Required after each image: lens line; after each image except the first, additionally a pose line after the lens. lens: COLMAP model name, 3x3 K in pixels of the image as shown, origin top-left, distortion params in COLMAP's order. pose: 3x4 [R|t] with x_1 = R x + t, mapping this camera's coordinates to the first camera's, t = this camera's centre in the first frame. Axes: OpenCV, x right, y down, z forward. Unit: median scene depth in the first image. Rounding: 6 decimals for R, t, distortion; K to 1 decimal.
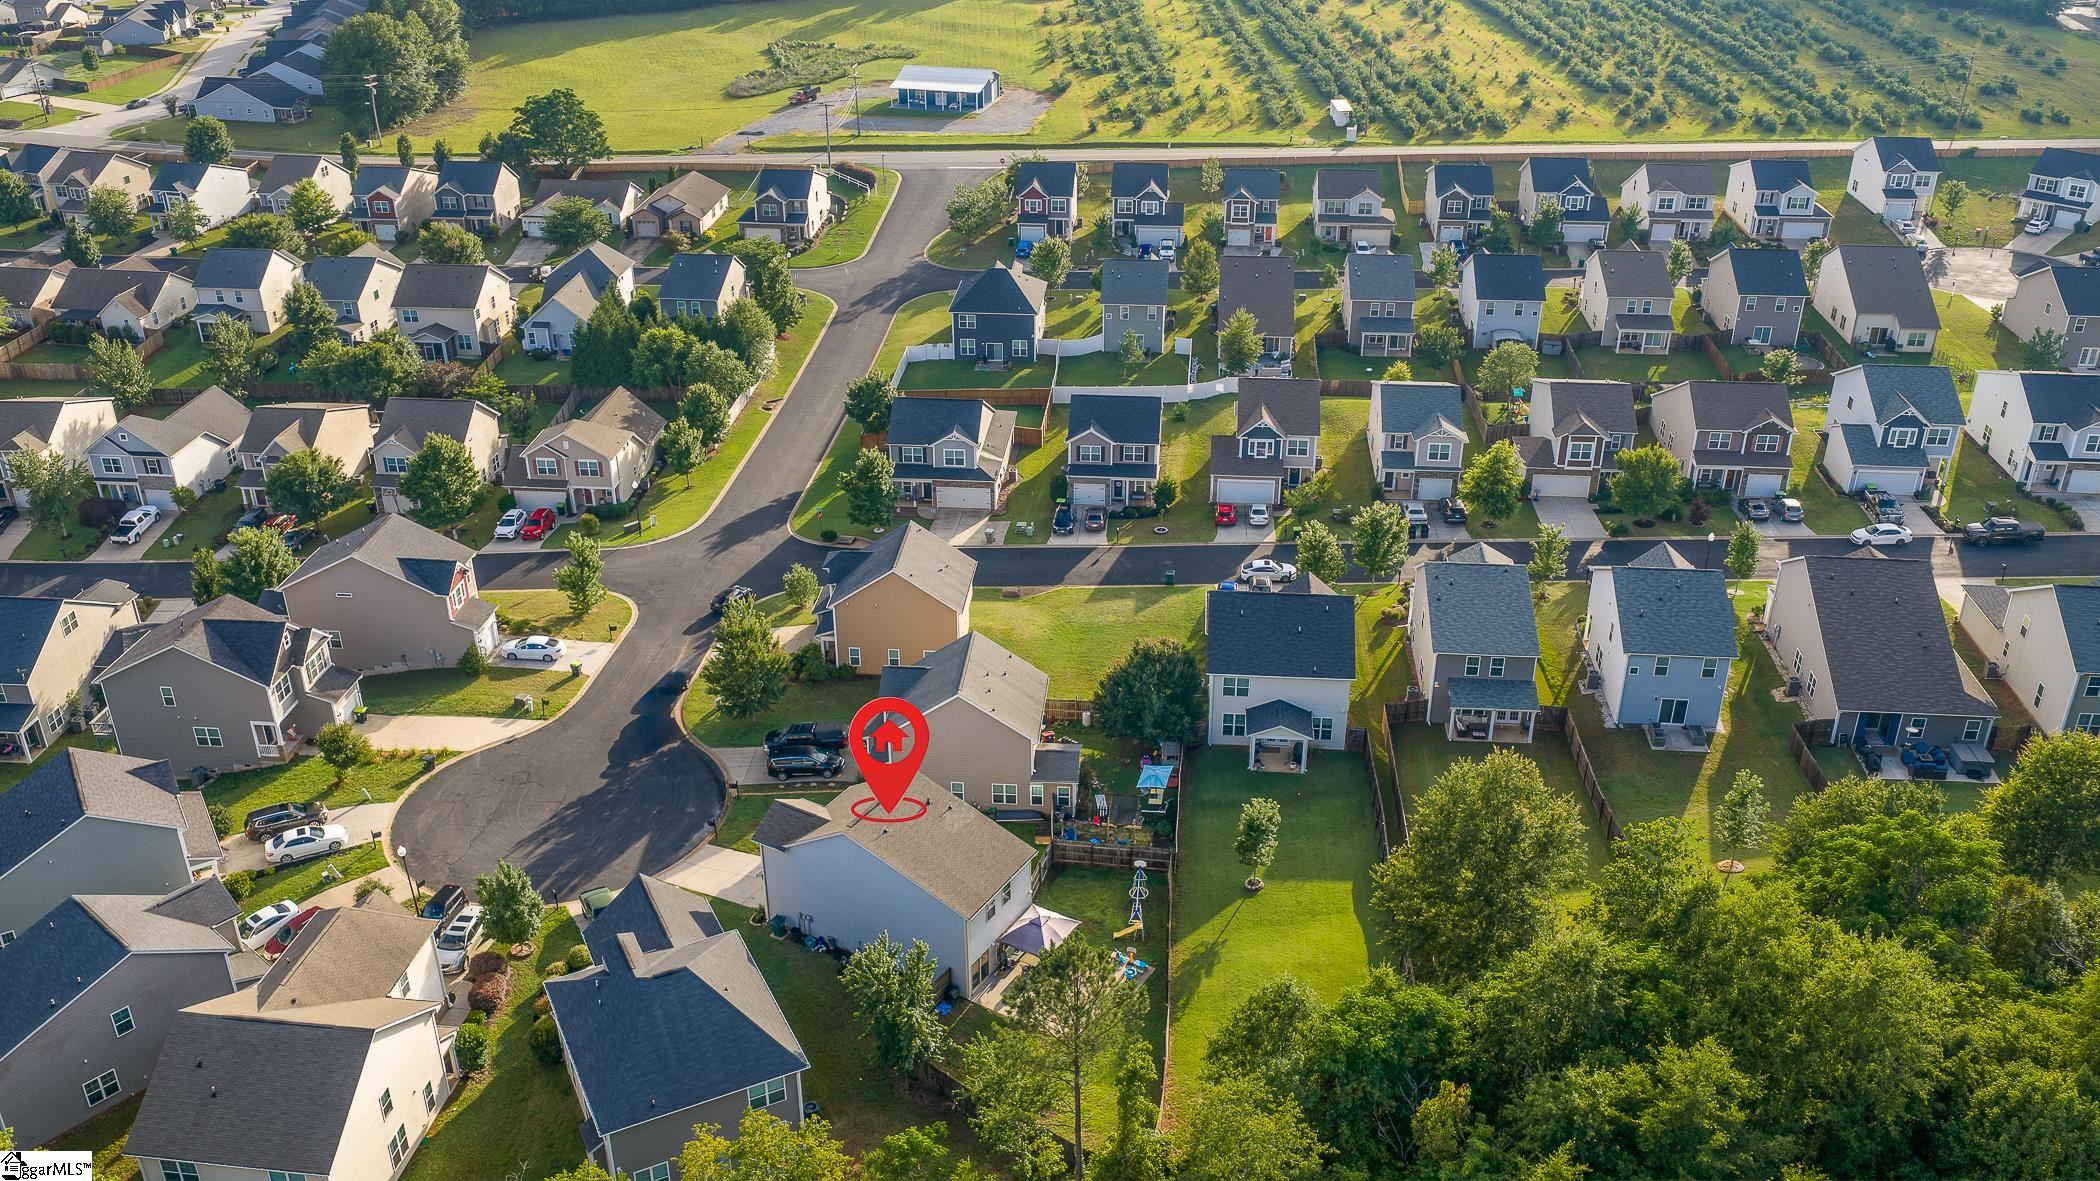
lens RADIAL K [[1730.4, 0, 1053.3], [0, 1730.4, 592.7], [0, 0, 1]] dist [0.018376, -0.035597]
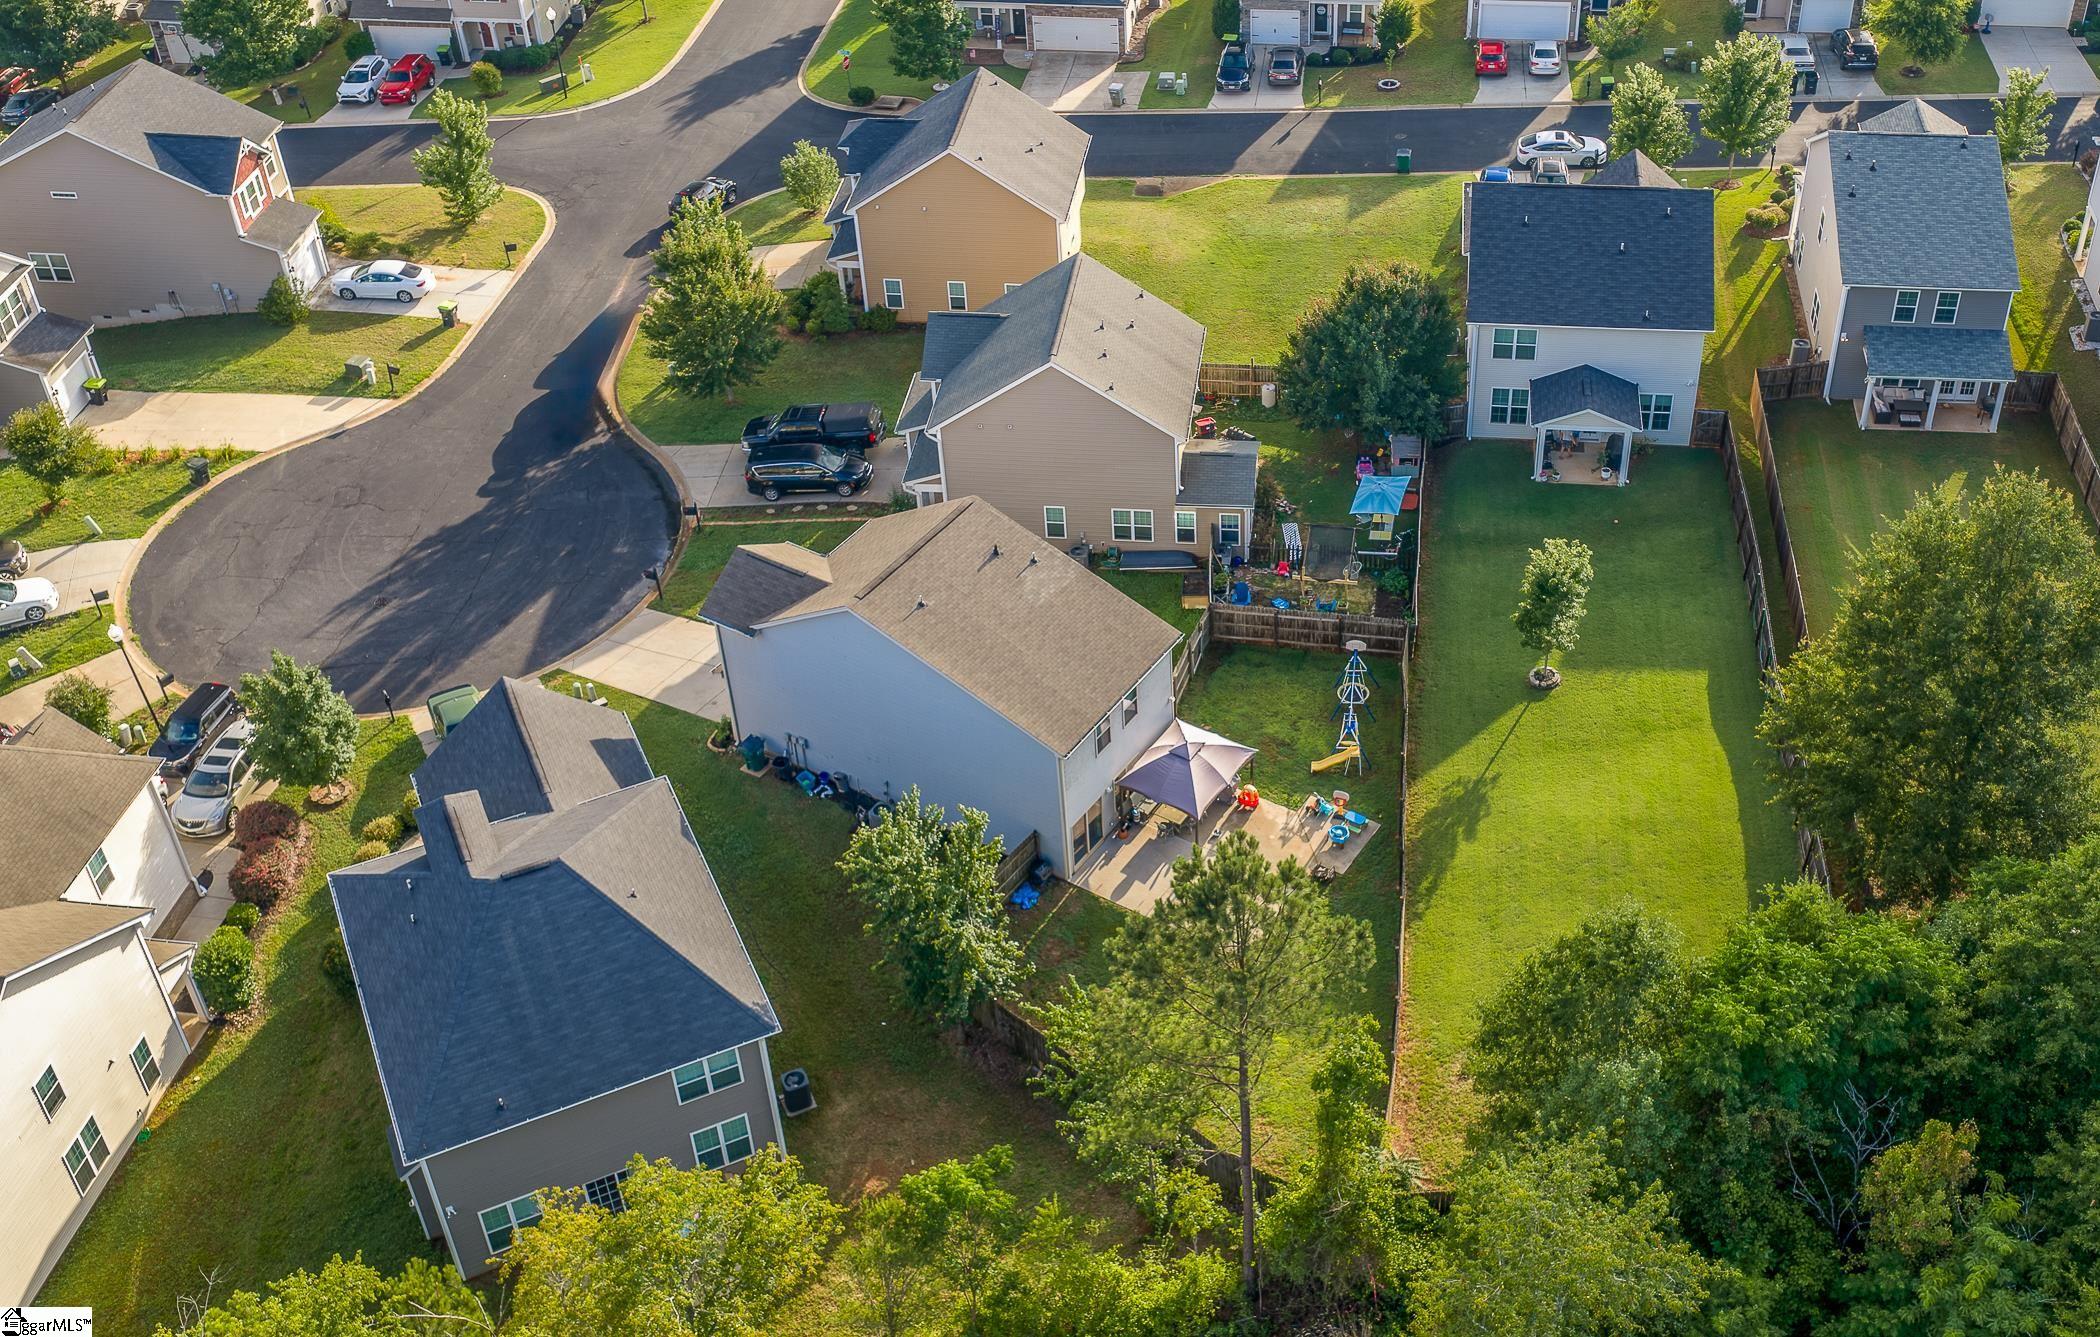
lens RADIAL K [[2268.7, 0, 1223.5], [0, 2268.7, 594.5], [0, 0, 1]] dist [0.013684, 0.000000]
pose [[0.999979, -0.003875, -0.005211, 0.007592], [0.004741, 0.984016, 0.178015, -0.001125], [0.004438, -0.178036, 0.984014, 0.205661]]
